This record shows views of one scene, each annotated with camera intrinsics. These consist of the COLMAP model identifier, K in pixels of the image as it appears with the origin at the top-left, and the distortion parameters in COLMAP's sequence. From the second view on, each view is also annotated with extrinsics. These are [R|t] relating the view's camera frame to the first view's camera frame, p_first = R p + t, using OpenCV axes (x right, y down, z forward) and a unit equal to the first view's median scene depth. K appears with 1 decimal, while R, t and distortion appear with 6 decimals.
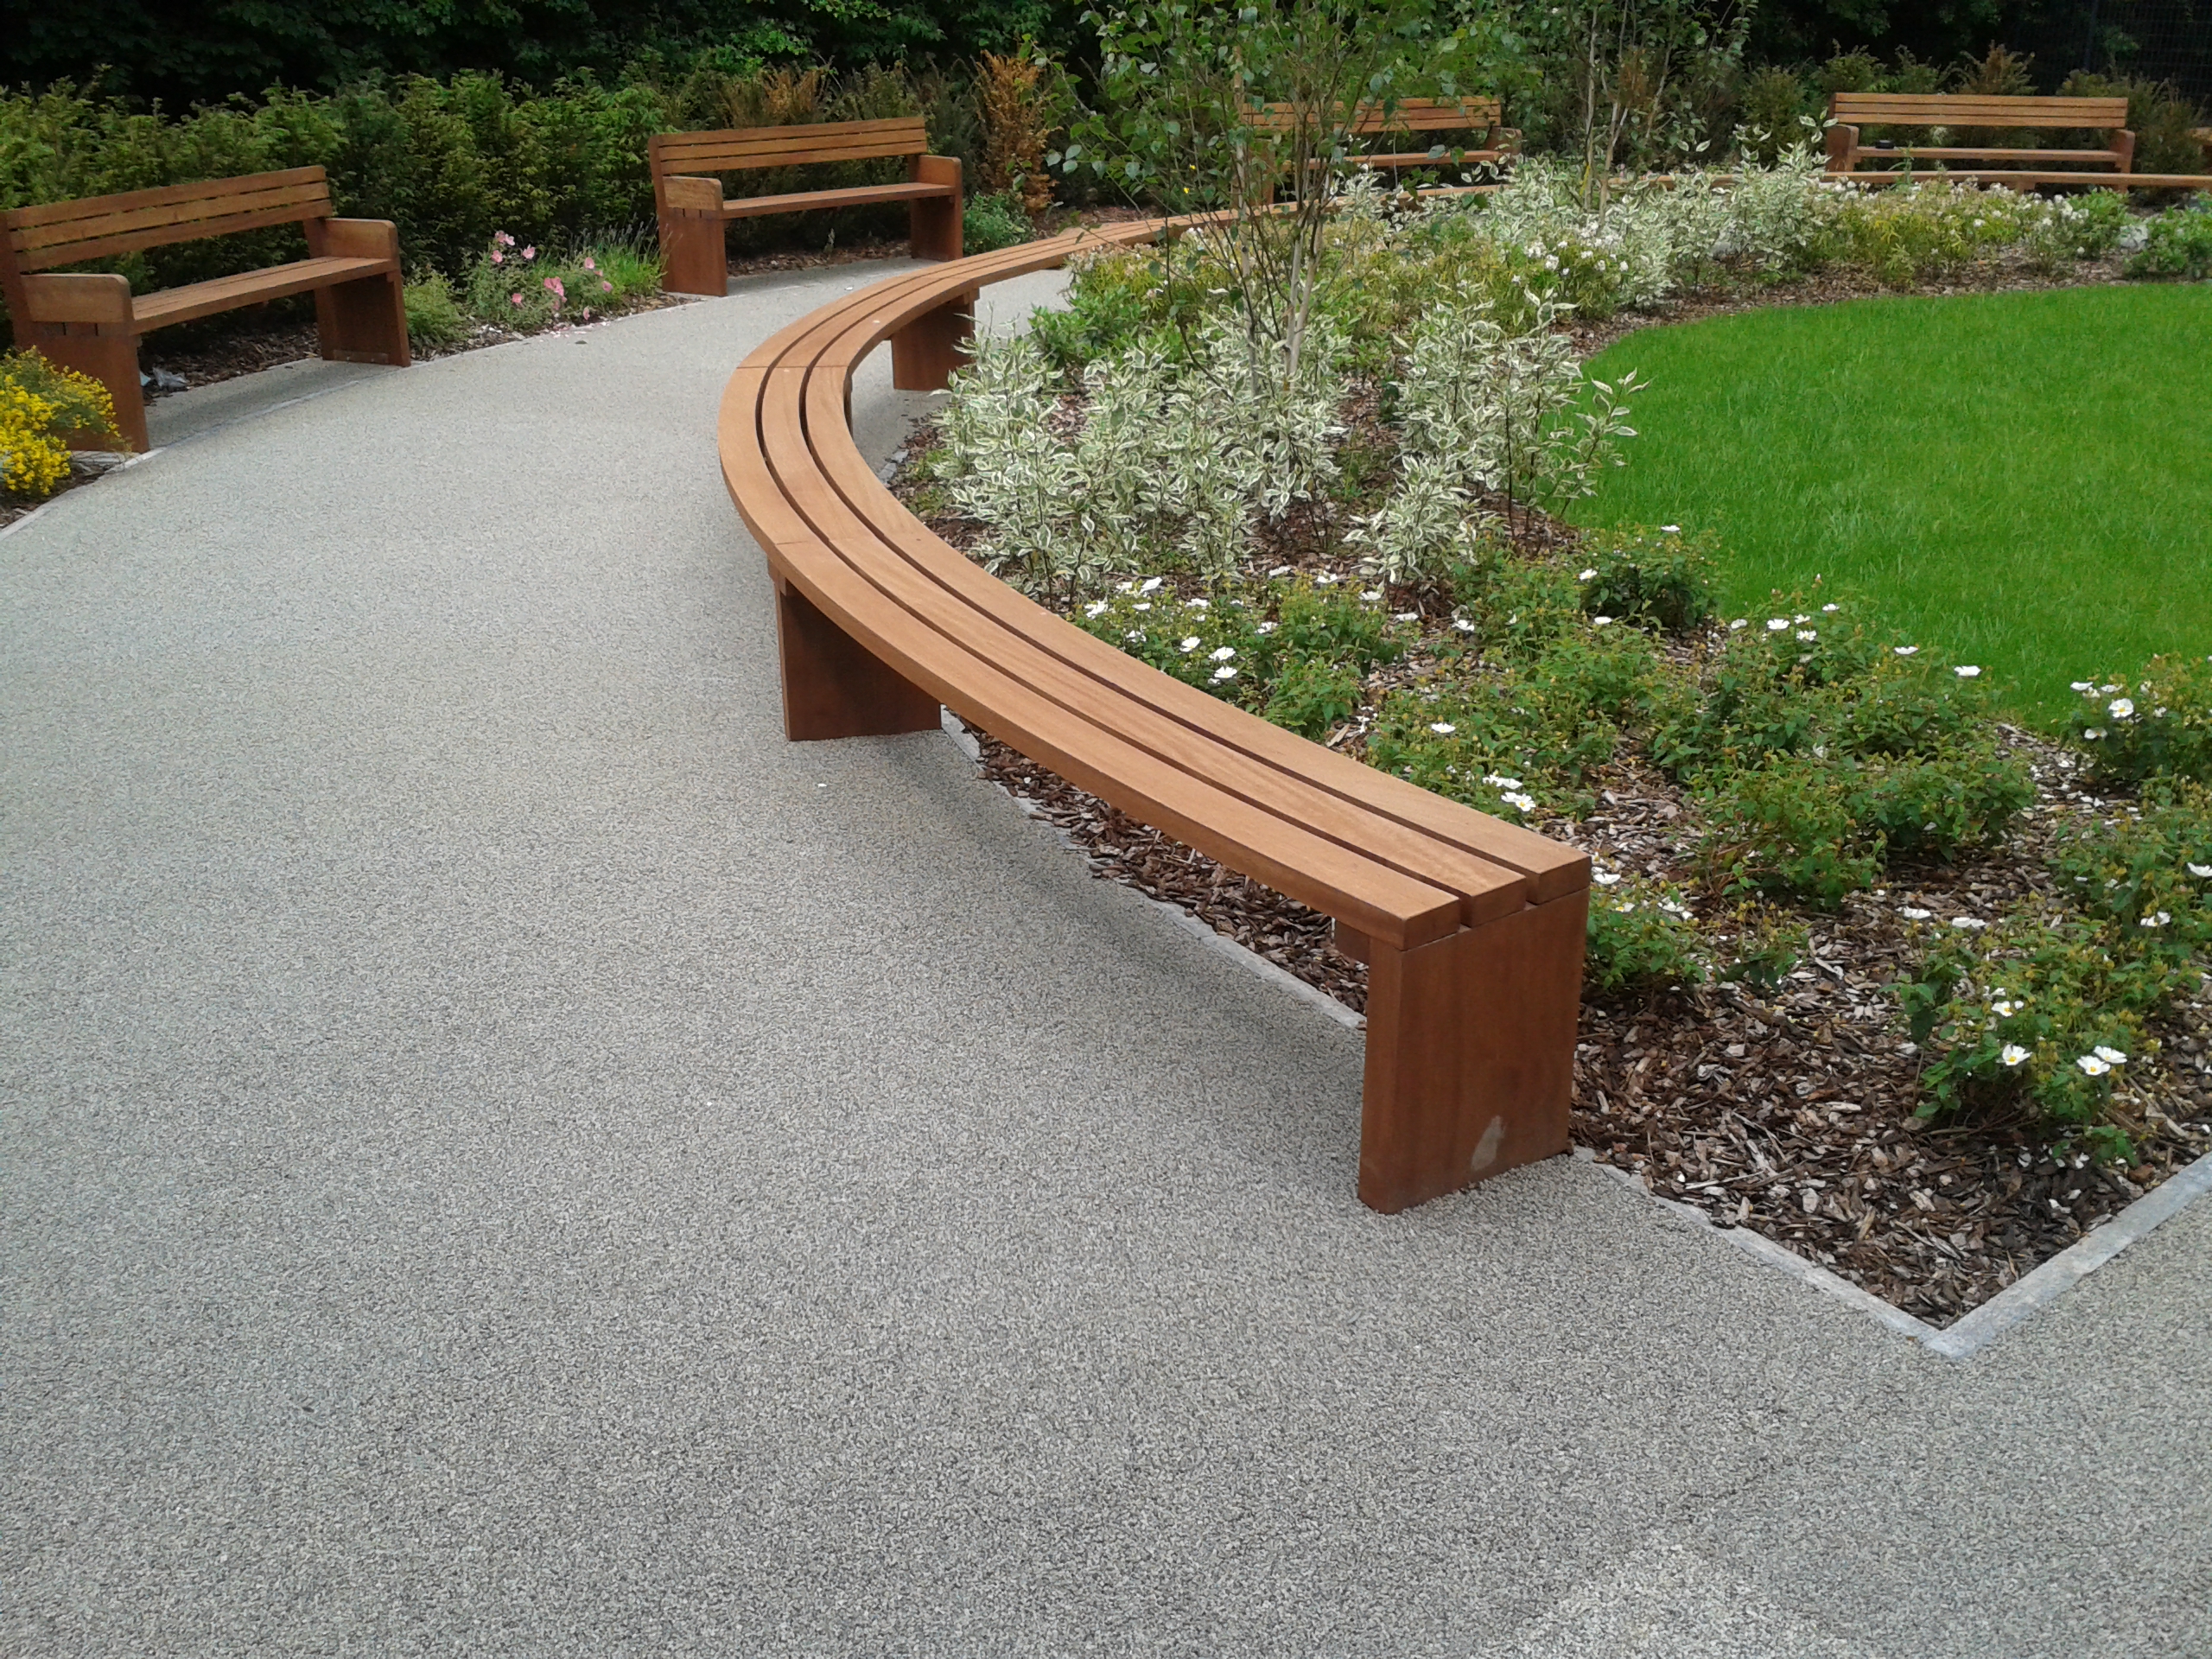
lens RADIAL K [[2150.2, 0, 1053.5], [0, 2150.2, 785.8], [0, 0, 1]] dist [0.193652, -0.490230]
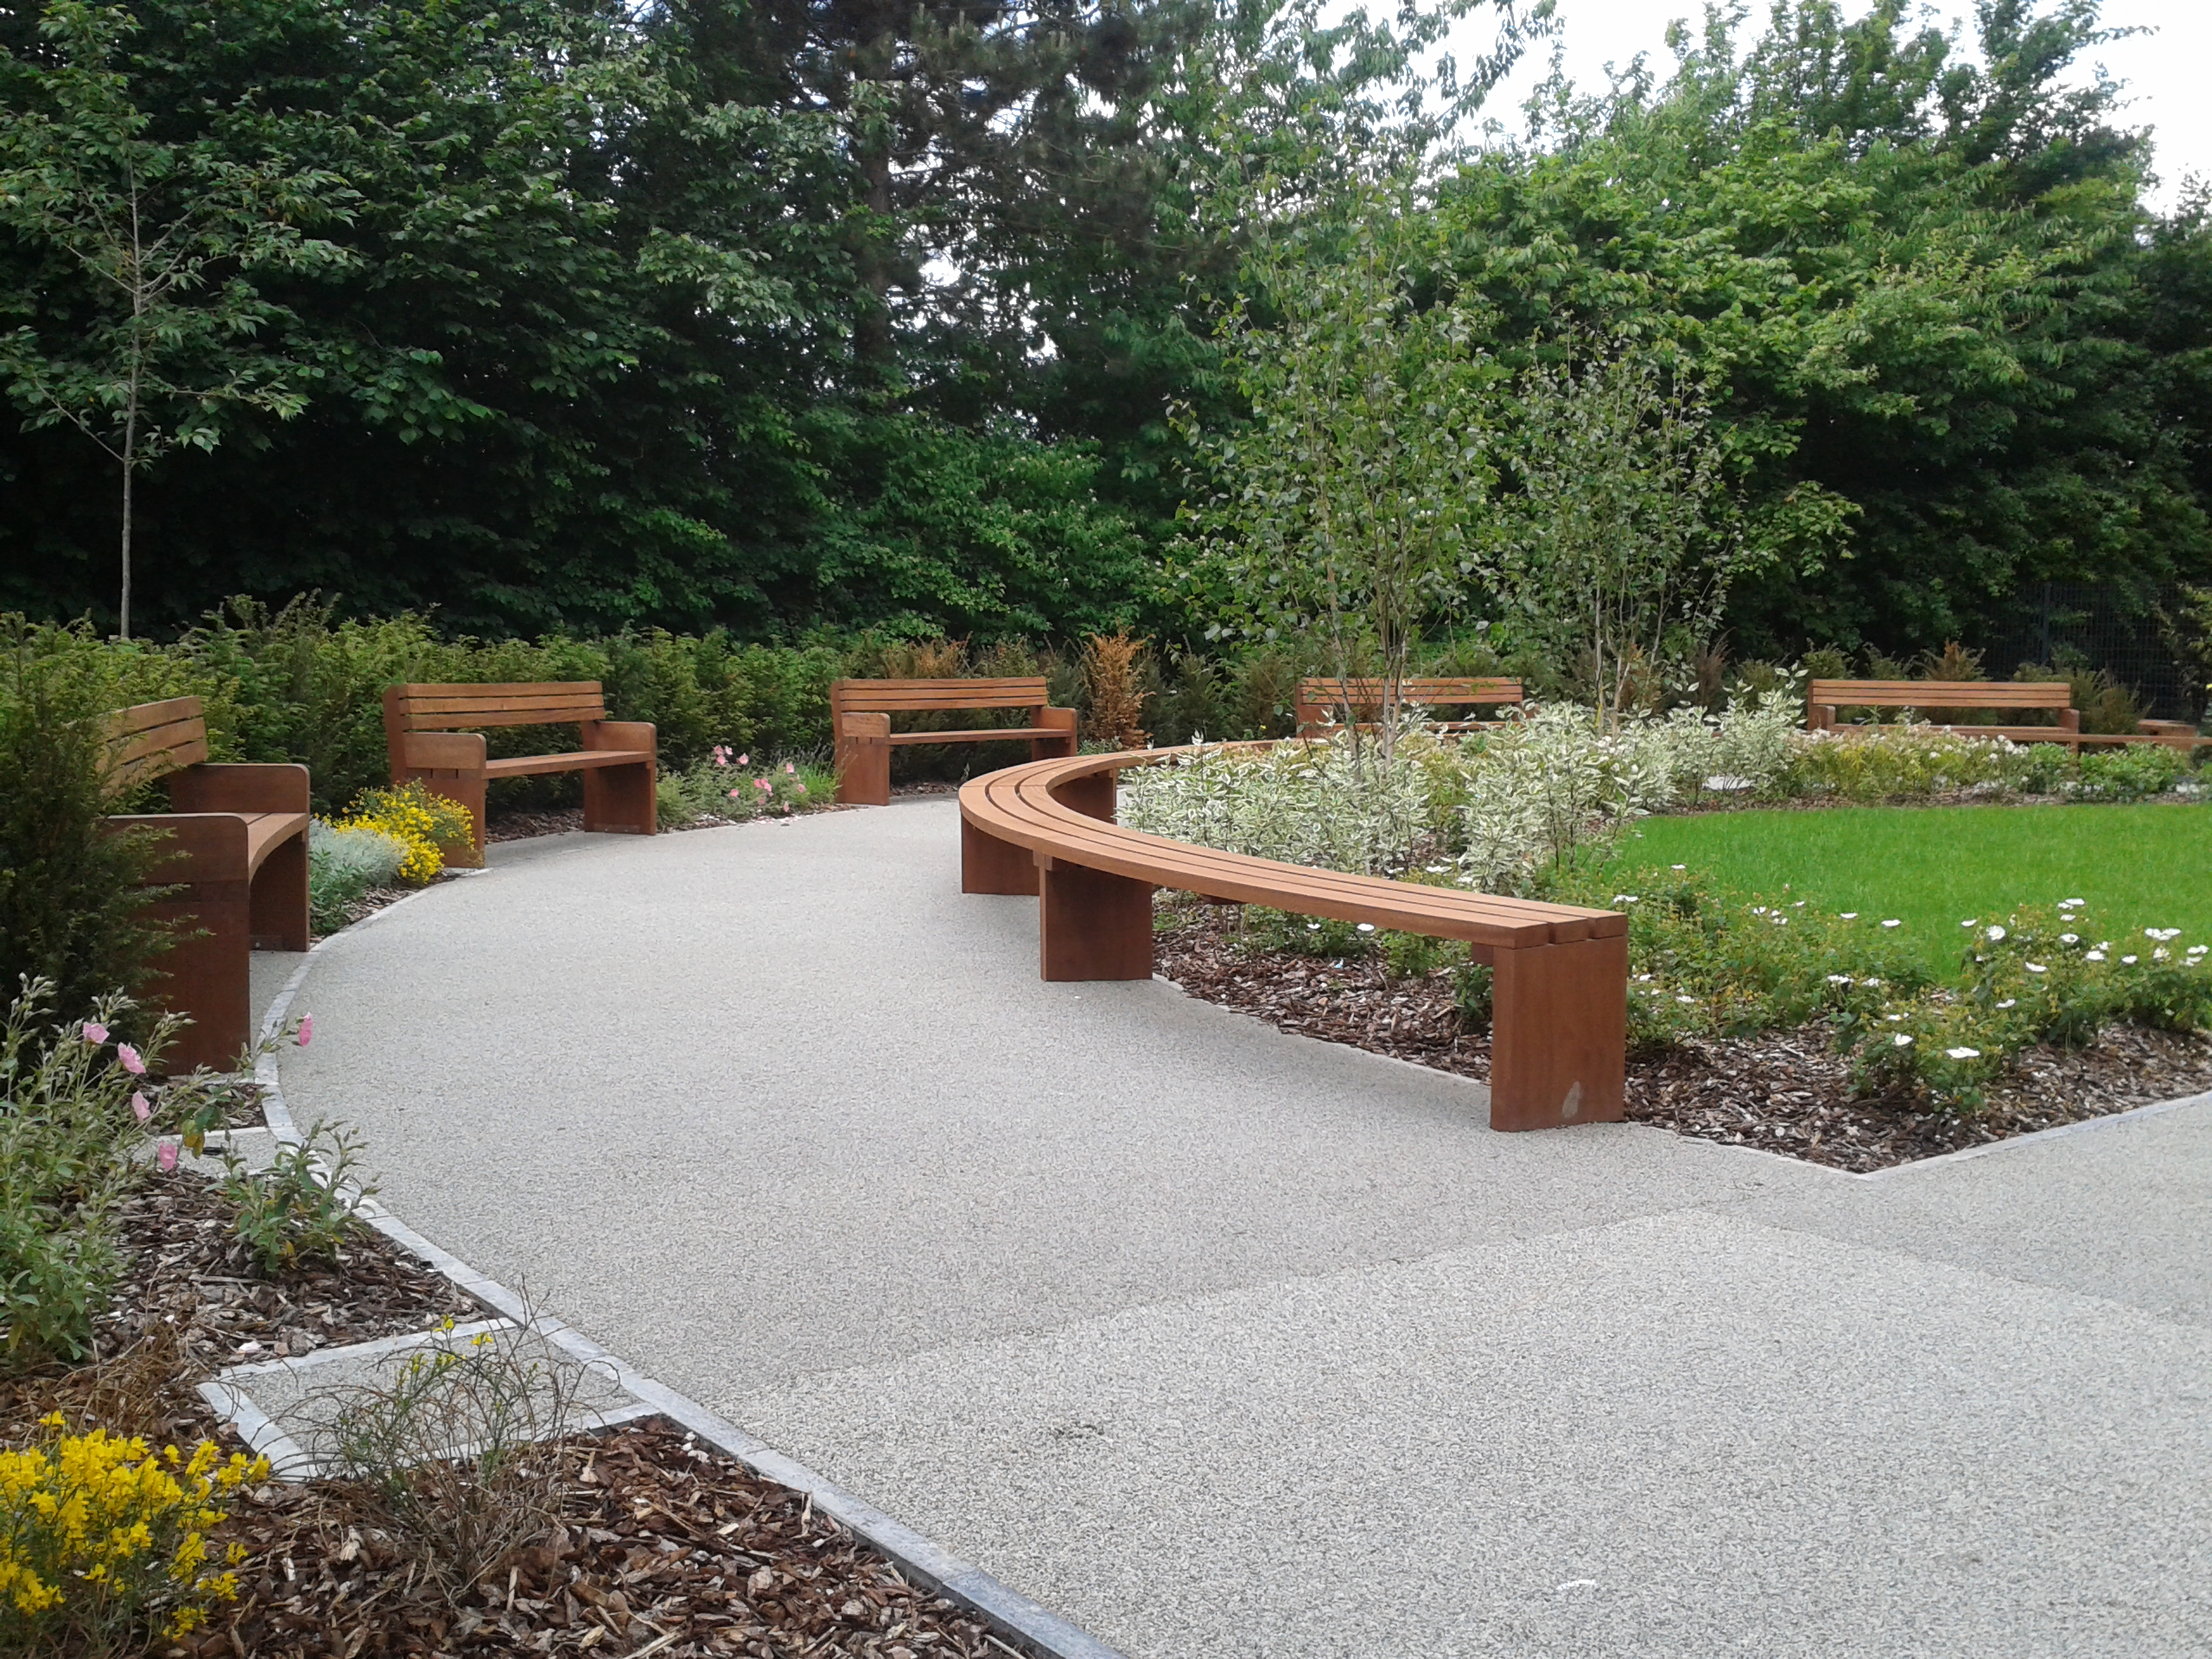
lens RADIAL K [[2161.3, 0, 1046.0], [0, 2161.3, 798.7], [0, 0, 1]] dist [0.206196, -0.513685]
pose [[0.999783, 0.010355, -0.018077, -0.102712], [-0.015001, 0.959956, -0.279748, 0.268249], [0.014456, 0.279959, 0.959903, -0.390515]]
